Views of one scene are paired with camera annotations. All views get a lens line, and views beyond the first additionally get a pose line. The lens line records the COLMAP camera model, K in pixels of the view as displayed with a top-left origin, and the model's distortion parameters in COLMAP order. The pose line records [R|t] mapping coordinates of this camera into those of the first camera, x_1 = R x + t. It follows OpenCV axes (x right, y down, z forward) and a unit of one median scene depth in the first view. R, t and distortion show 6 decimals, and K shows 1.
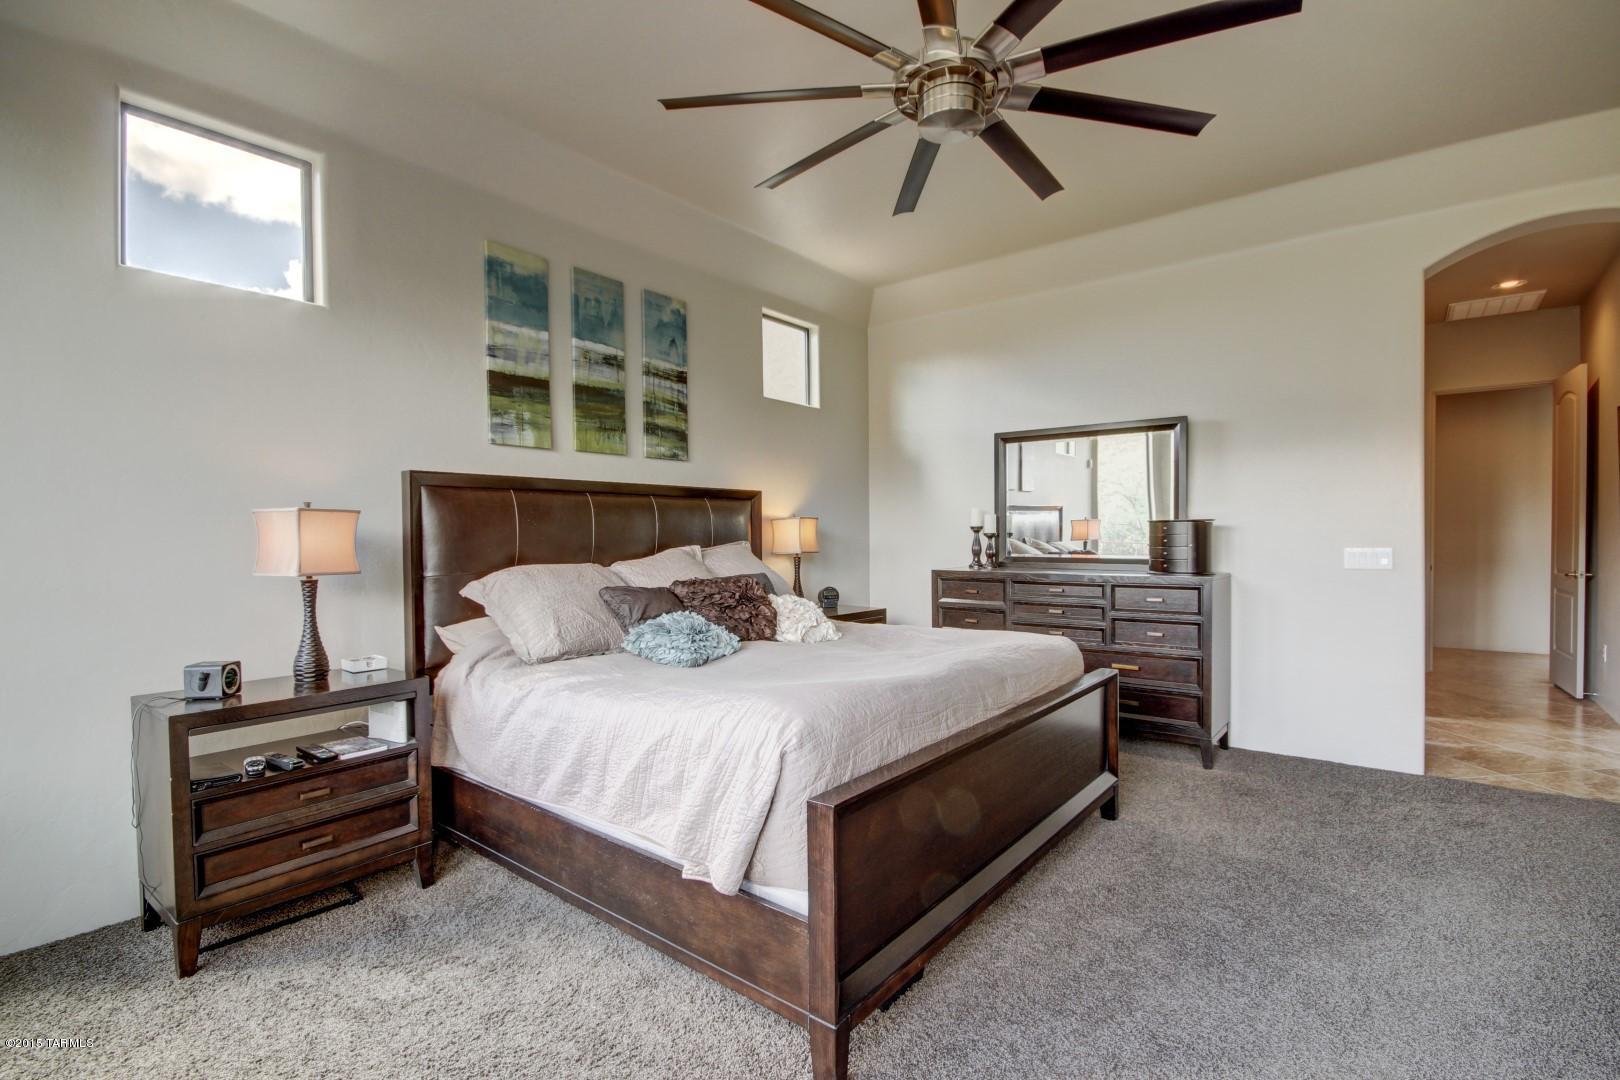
lens RADIAL K [[745.7, 0, 825.6], [0, 745.7, 546.7], [0, 0, 1]] dist [0.022820, -0.018865]
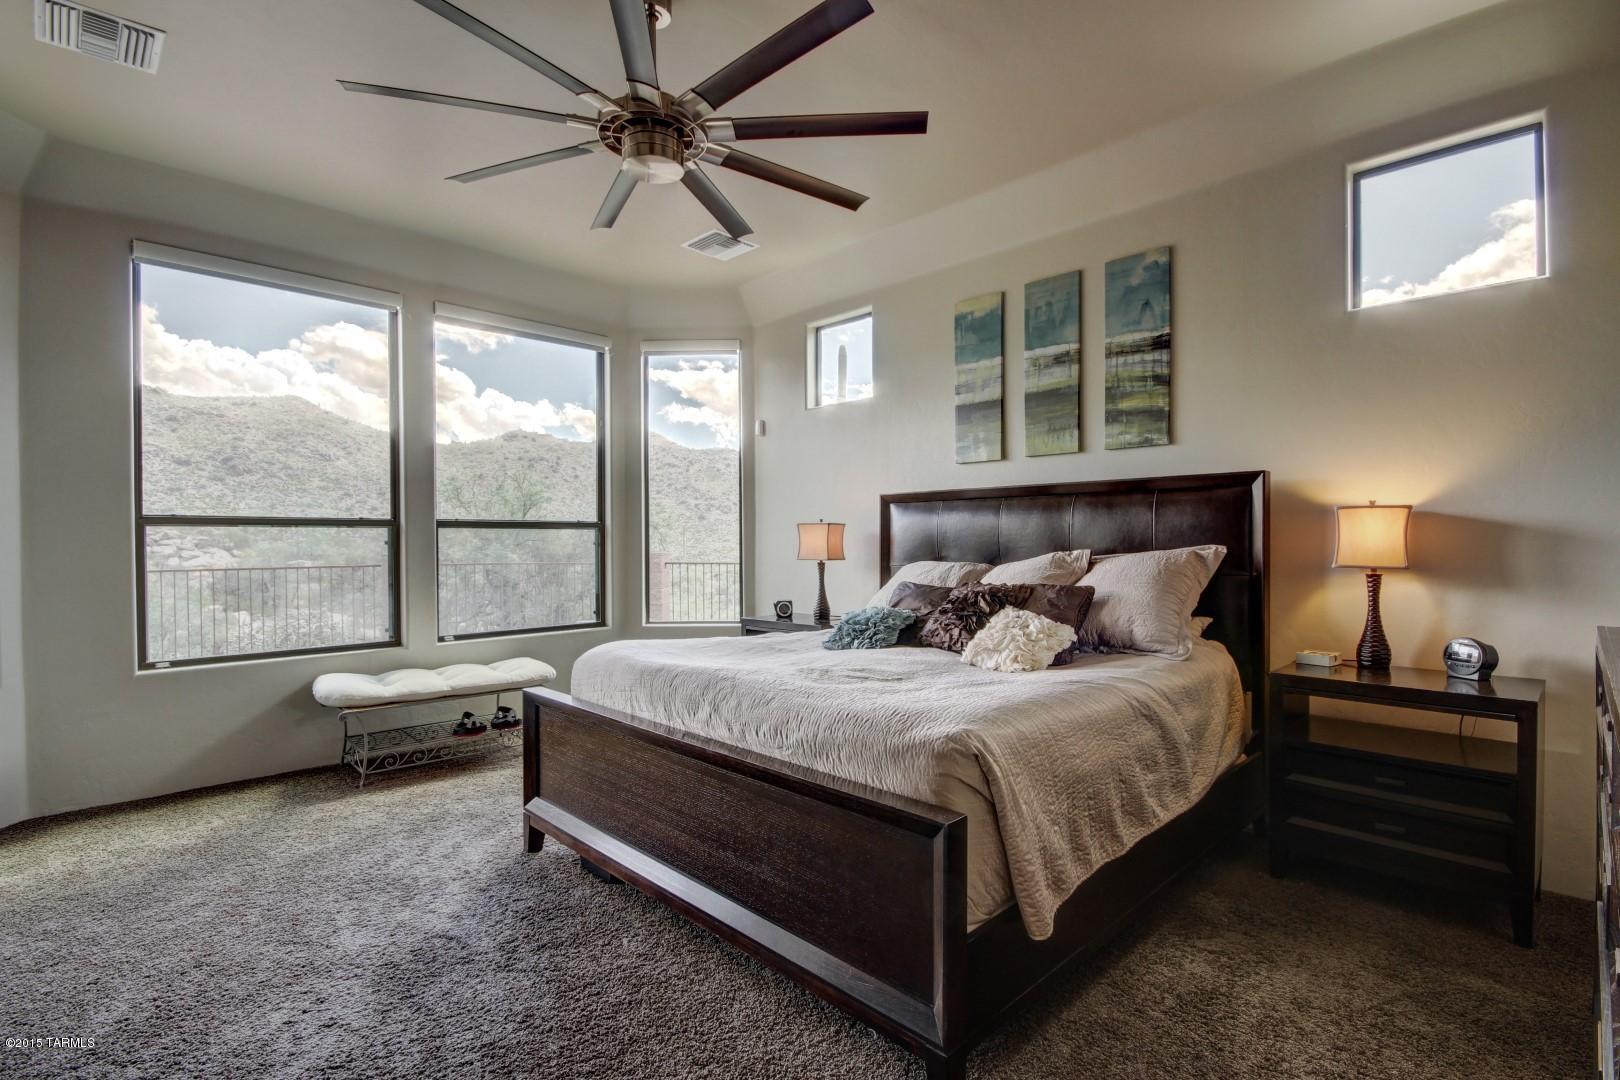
lens RADIAL K [[745.7, 0, 825.6], [0, 745.7, 546.7], [0, 0, 1]] dist [0.022820, -0.018865]
pose [[-0.095168, 0.025647, -0.995131, 0.671758], [-0.005197, 0.999642, 0.026260, -0.024565], [0.995448, 0.007671, -0.095000, 0.730013]]
